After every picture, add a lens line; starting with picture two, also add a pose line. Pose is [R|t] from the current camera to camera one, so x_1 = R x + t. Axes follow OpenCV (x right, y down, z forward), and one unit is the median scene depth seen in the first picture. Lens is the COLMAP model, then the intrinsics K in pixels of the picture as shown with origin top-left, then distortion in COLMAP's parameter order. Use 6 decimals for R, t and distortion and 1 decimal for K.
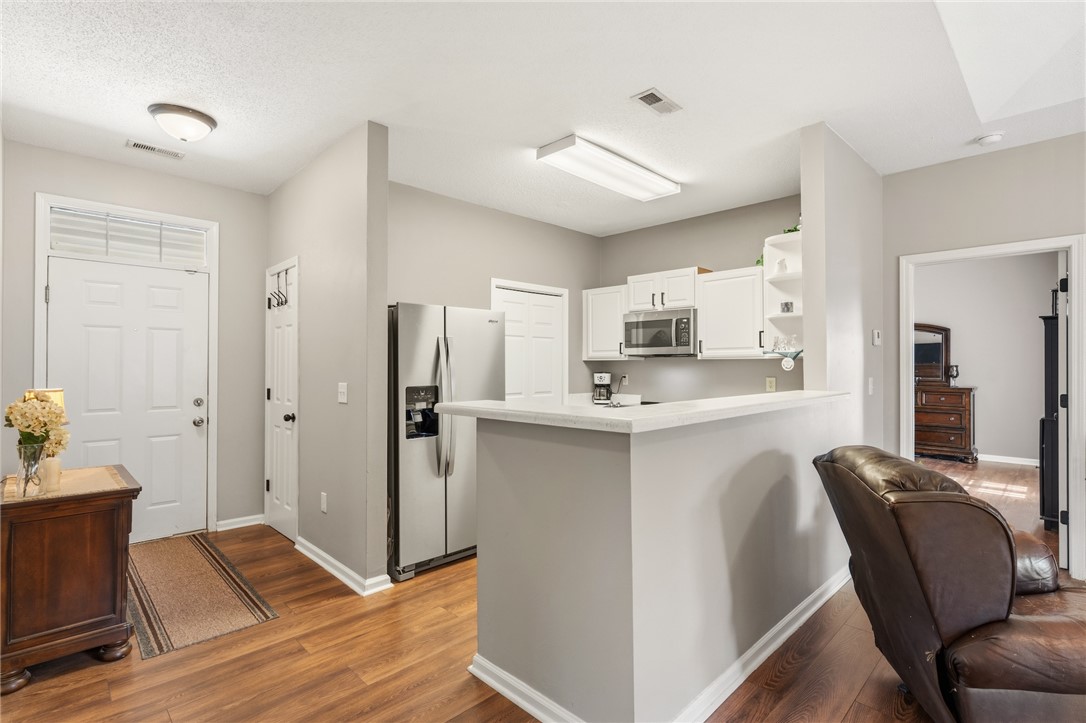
lens RADIAL K [[513.2, 0, 543.6], [0, 513.2, 361.8], [0, 0, 1]] dist [0.000615, 0.000010]
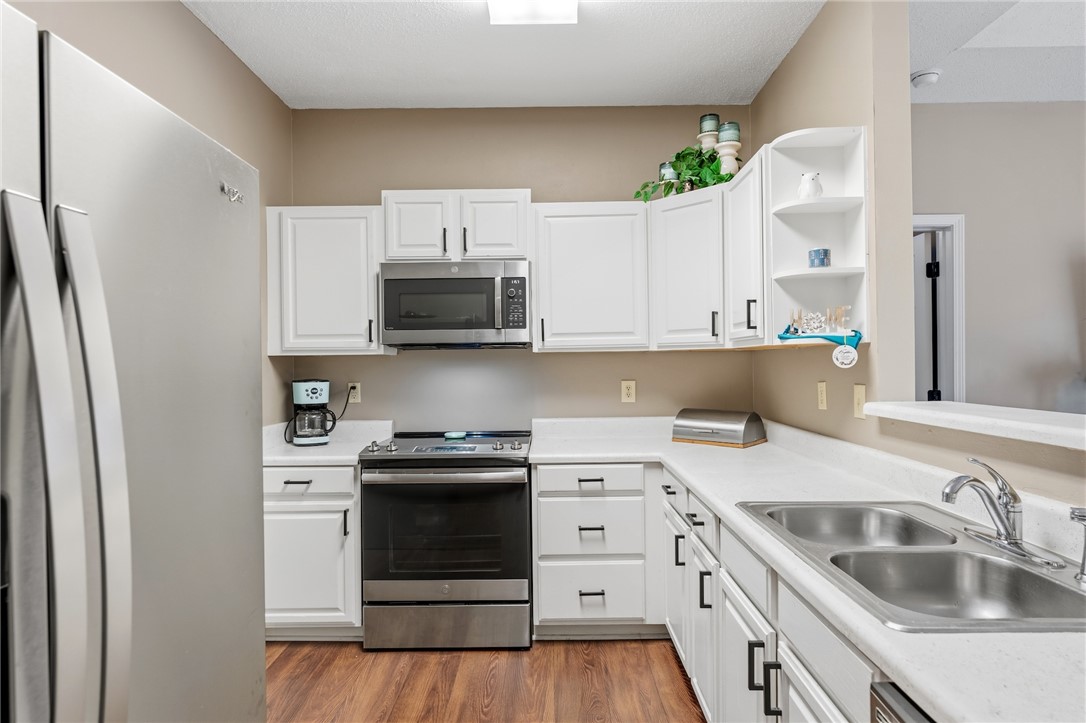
lens RADIAL K [[589.7, 0, 540.3], [0, 589.7, 357.9], [0, 0, 1]] dist [-0.004635, 0.000130]
pose [[0.704623, -0.000349, 0.709581, -0.149237], [0.007033, 0.999954, -0.006492, 0.005246], [-0.709547, 0.009565, 0.704594, 0.511389]]
